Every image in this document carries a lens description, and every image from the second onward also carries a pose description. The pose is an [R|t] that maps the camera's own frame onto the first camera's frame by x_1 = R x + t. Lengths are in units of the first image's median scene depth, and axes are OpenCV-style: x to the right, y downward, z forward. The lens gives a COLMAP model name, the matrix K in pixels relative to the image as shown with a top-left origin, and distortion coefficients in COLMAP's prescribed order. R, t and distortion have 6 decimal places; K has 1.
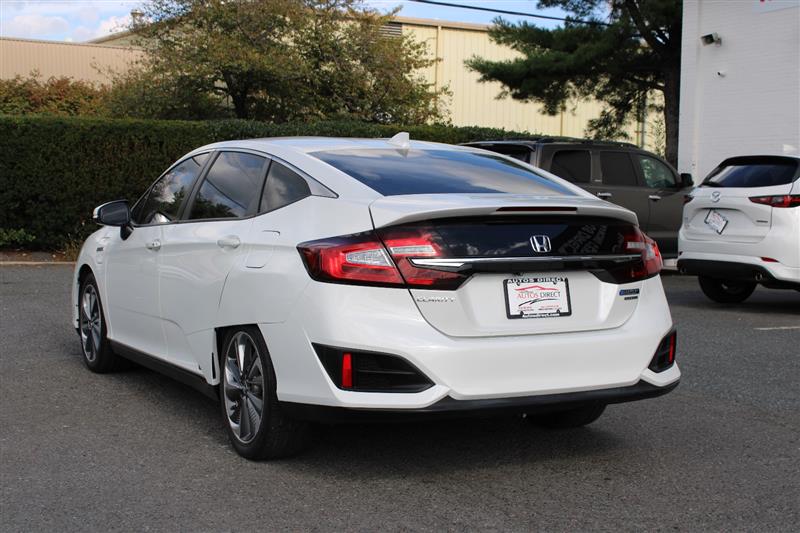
lens RADIAL K [[1319.4, 0, 400.0], [0, 1319.4, 266.5], [0, 0, 1]] dist [-0.024872, 0.081023]
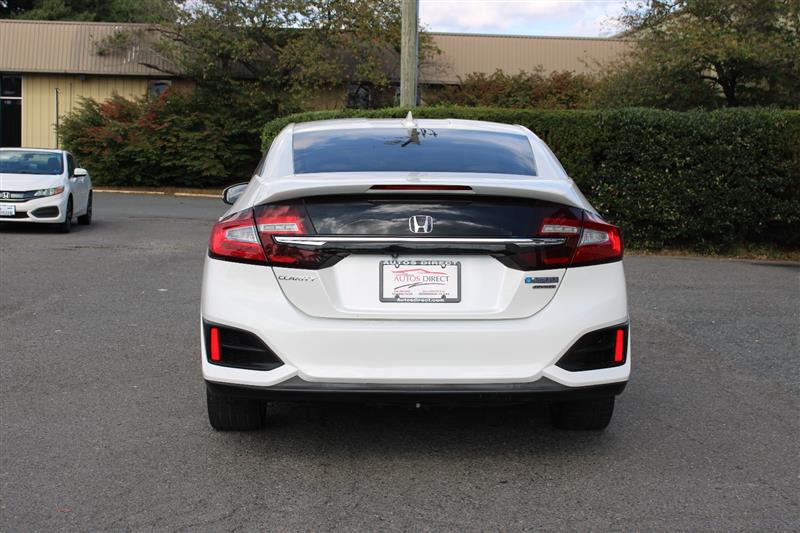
lens RADIAL K [[1319.4, 0, 400.0], [0, 1319.4, 266.5], [0, 0, 1]] dist [-0.024872, 0.081023]
pose [[0.897124, 0.032252, -0.440601, 0.507603], [-0.030516, 0.999473, 0.011025, 0.002989], [0.440724, 0.003555, 0.897636, 0.145434]]
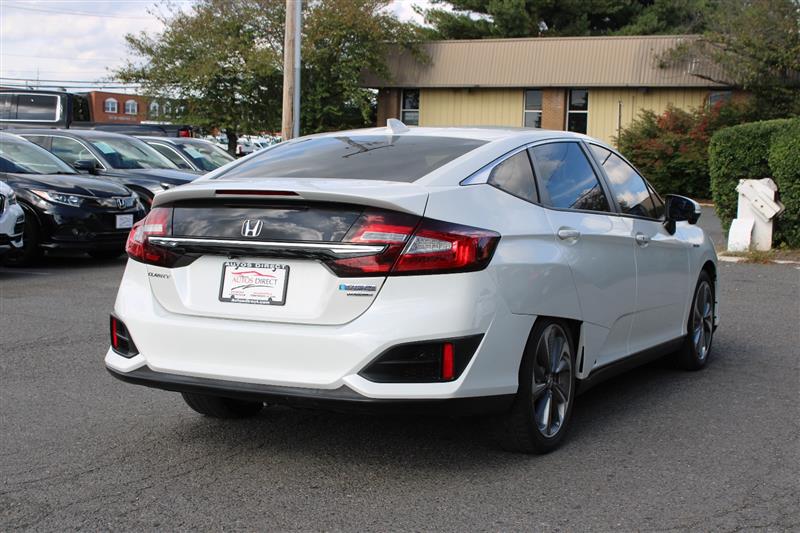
lens RADIAL K [[1319.4, 0, 400.0], [0, 1319.4, 266.5], [0, 0, 1]] dist [-0.024872, 0.081023]
pose [[0.562420, 0.057375, -0.824859, 0.969517], [-0.063411, 0.997645, 0.026158, -0.021170], [0.824417, 0.037593, 0.564734, 0.537969]]
